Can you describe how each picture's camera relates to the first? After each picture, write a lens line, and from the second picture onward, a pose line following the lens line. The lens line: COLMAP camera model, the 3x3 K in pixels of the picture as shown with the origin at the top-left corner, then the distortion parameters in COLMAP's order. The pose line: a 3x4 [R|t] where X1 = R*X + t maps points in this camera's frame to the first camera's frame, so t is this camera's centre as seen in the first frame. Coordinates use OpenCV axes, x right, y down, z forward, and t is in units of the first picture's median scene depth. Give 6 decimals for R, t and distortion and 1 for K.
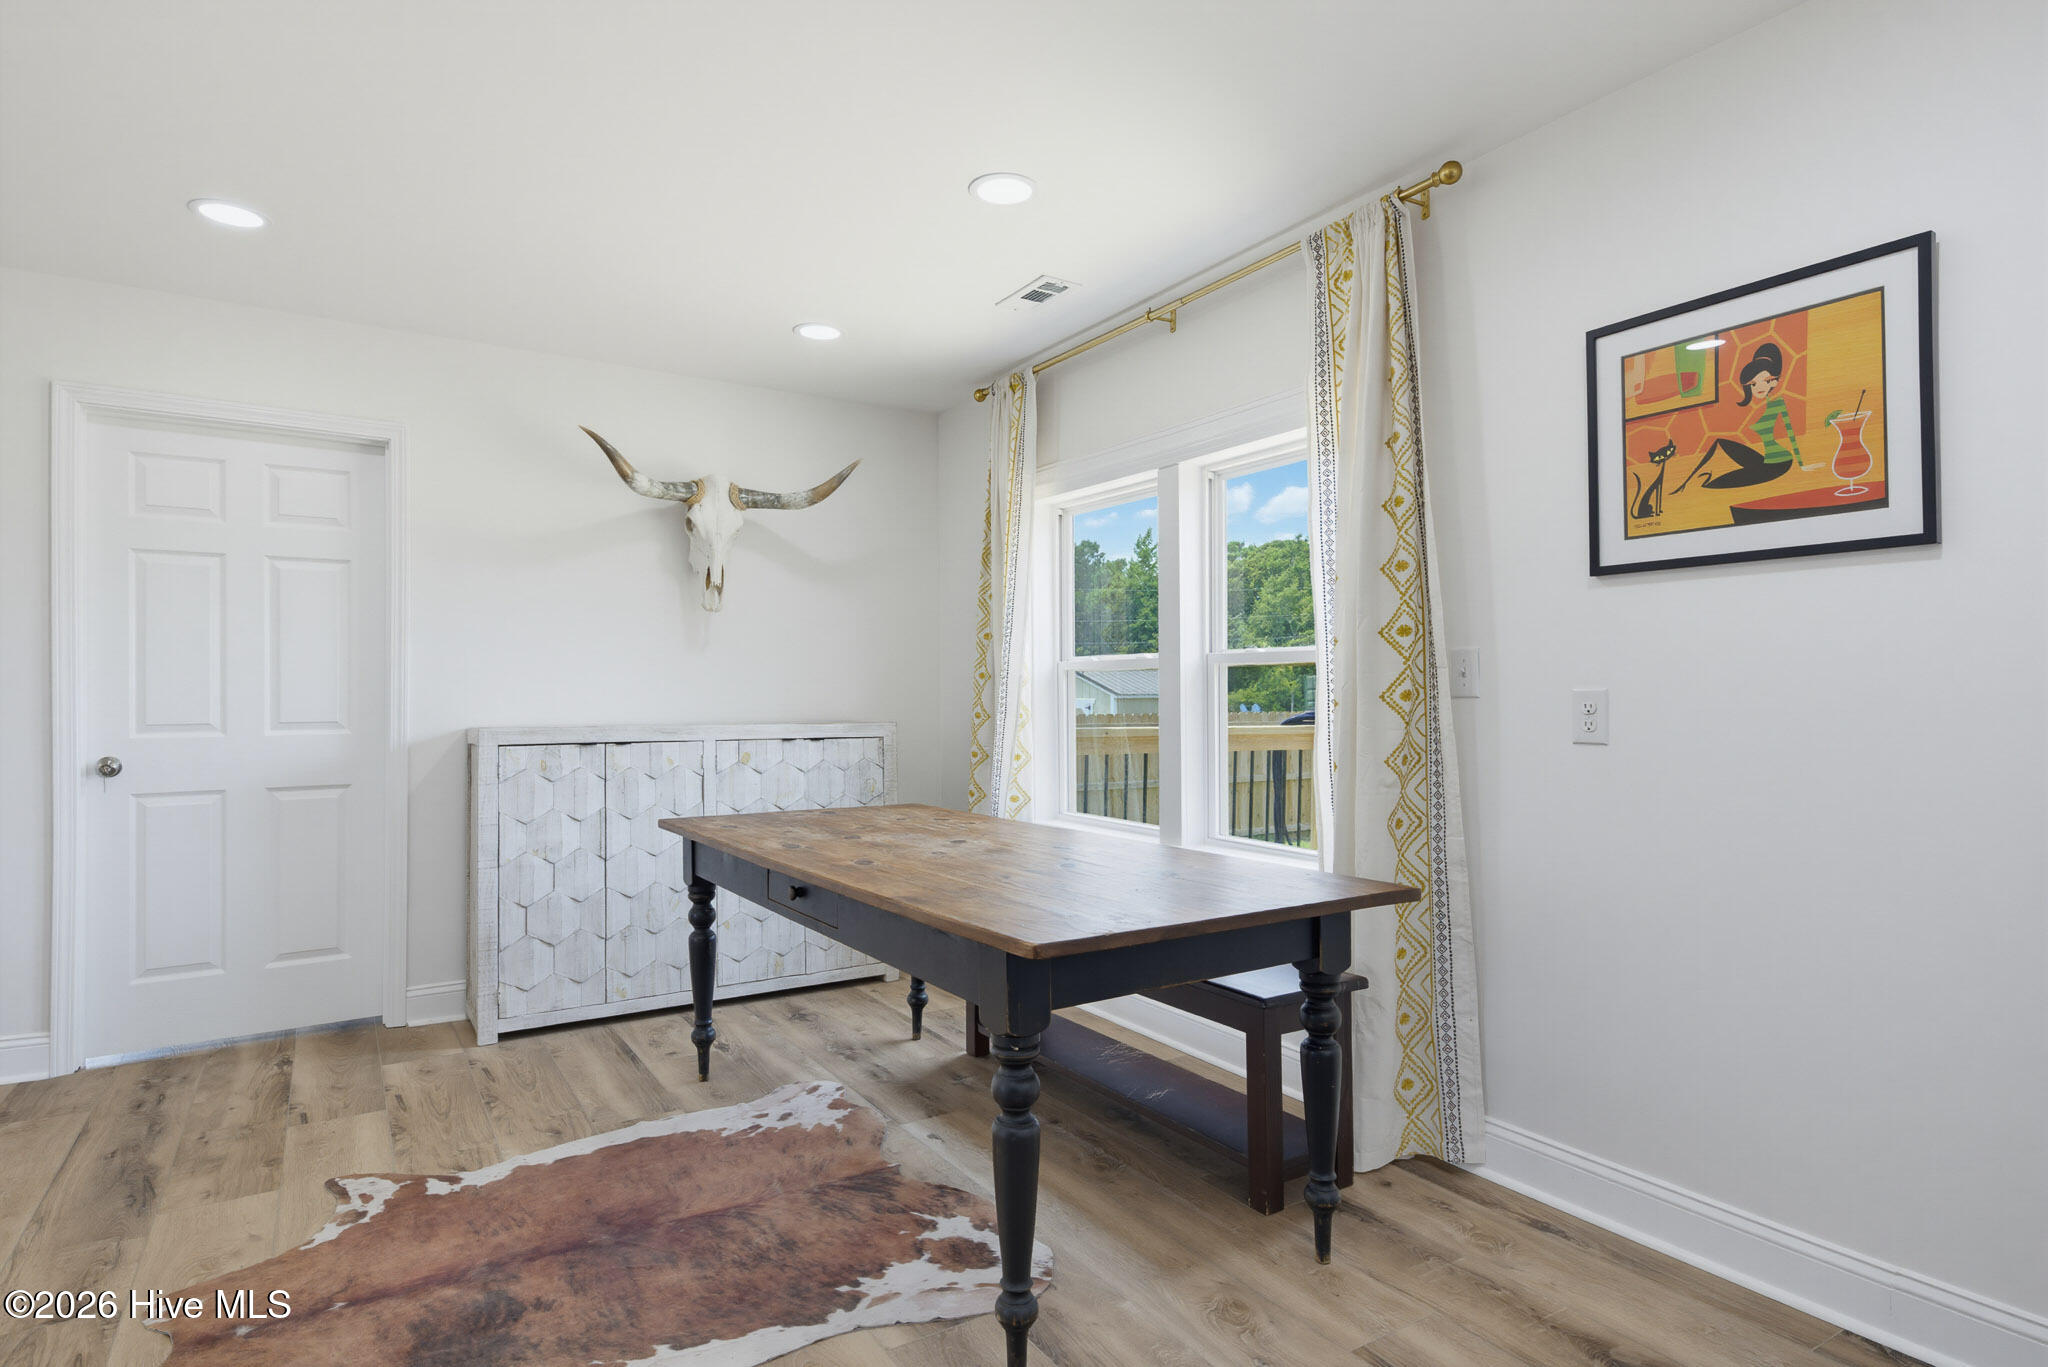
lens RADIAL K [[1069.3, 0, 1016.0], [0, 1069.3, 689.6], [0, 0, 1]] dist [0.022203, -0.003973]
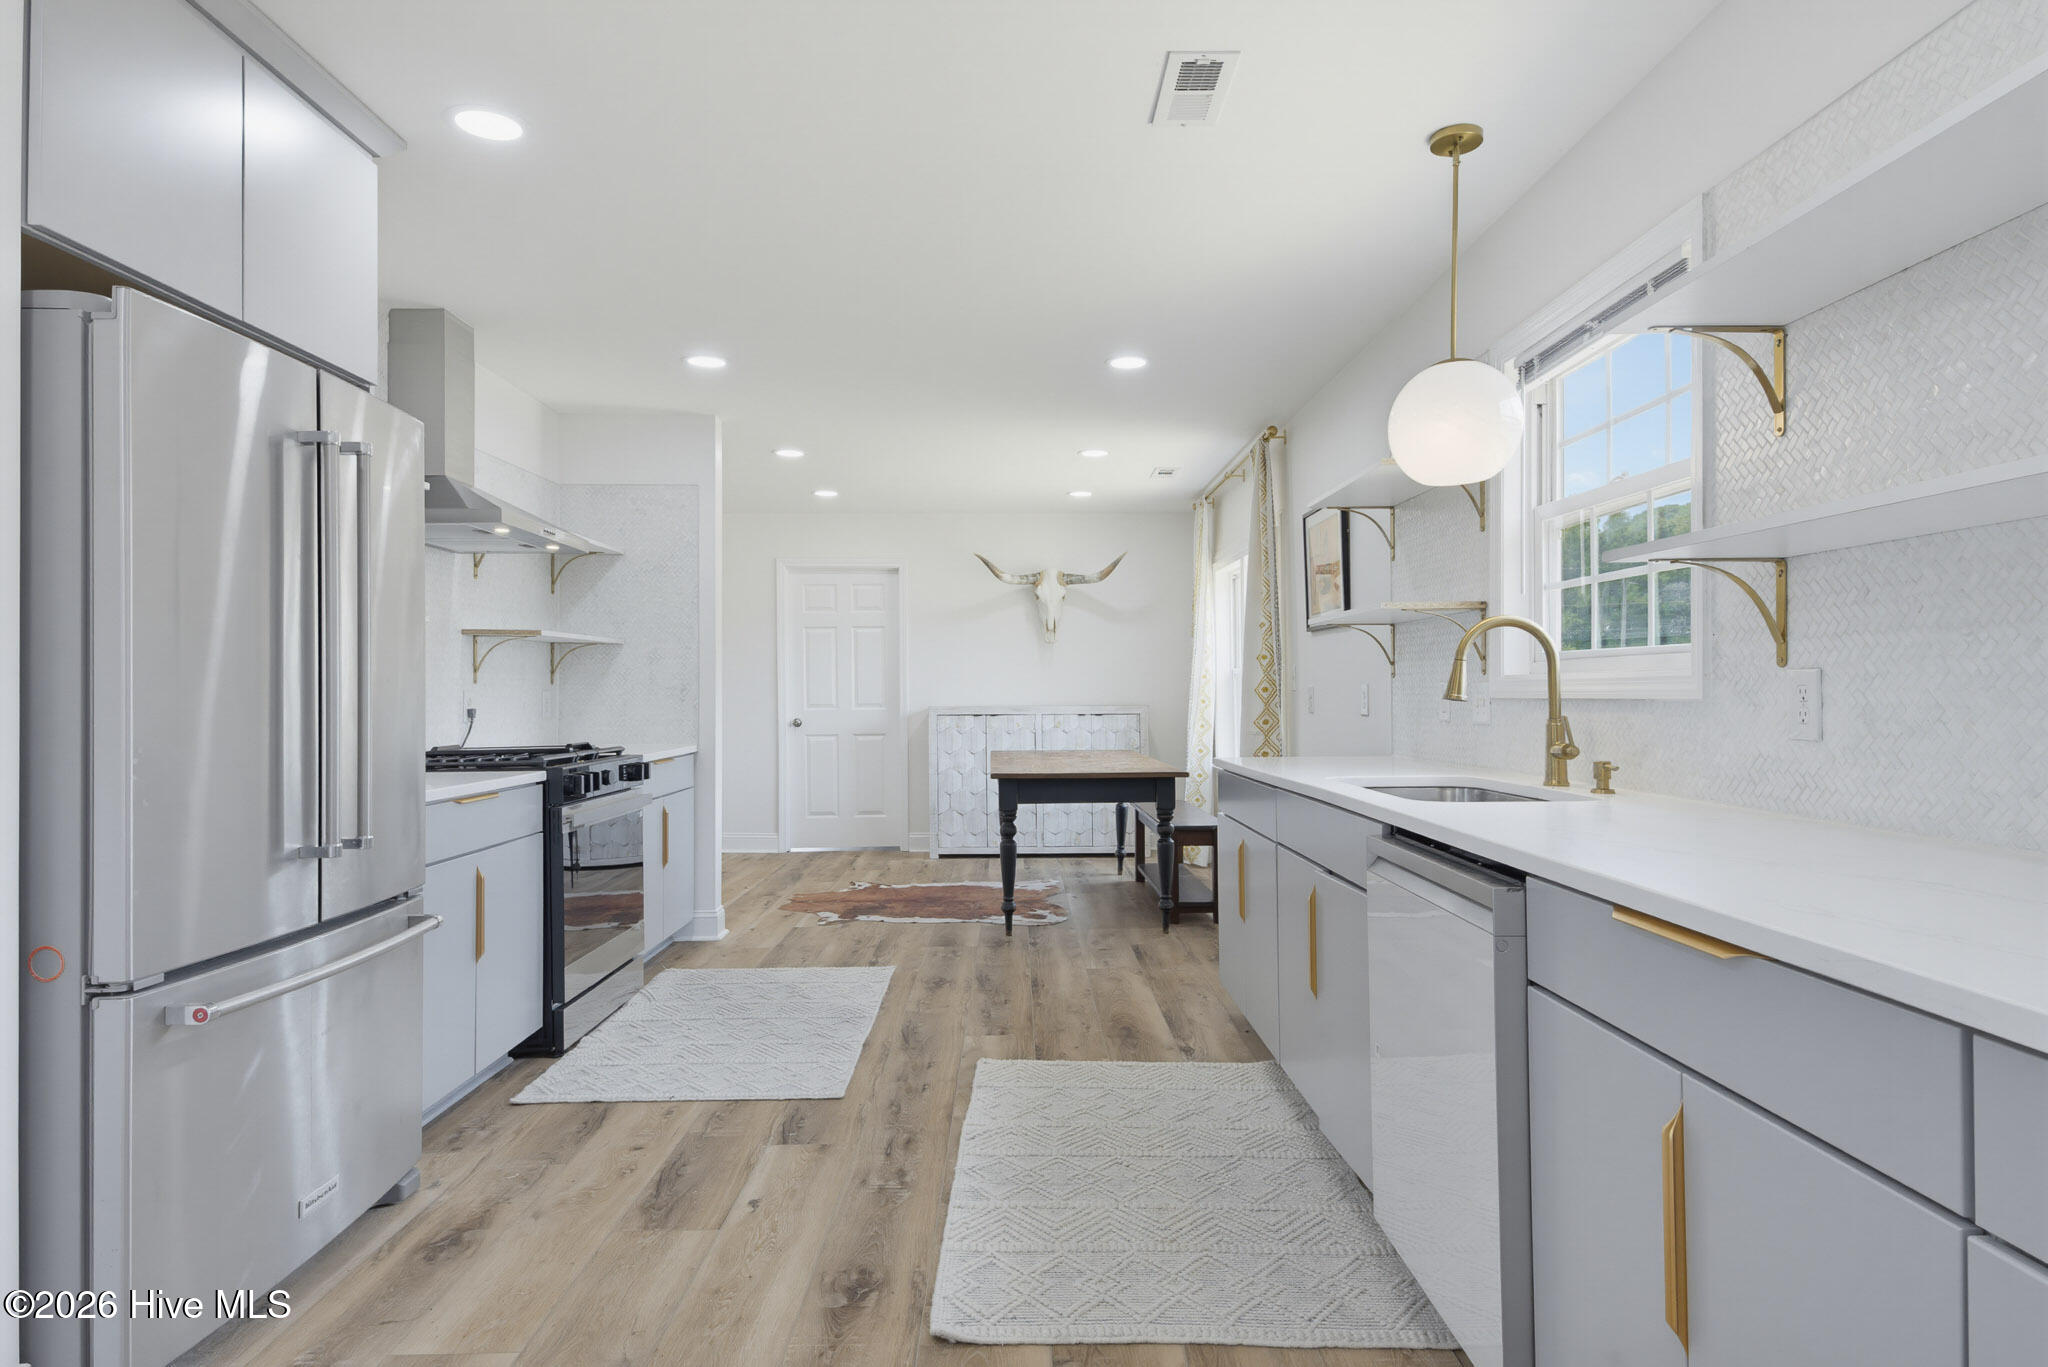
lens RADIAL K [[1041.1, 0, 1013.4], [0, 1041.1, 688.8], [0, 0, 1]] dist [0.000967, 0.000016]
pose [[0.856041, -0.005490, -0.516878, 0.629782], [0.008774, 0.999954, 0.003910, -0.004331], [0.516833, -0.007882, 0.856050, -0.587860]]
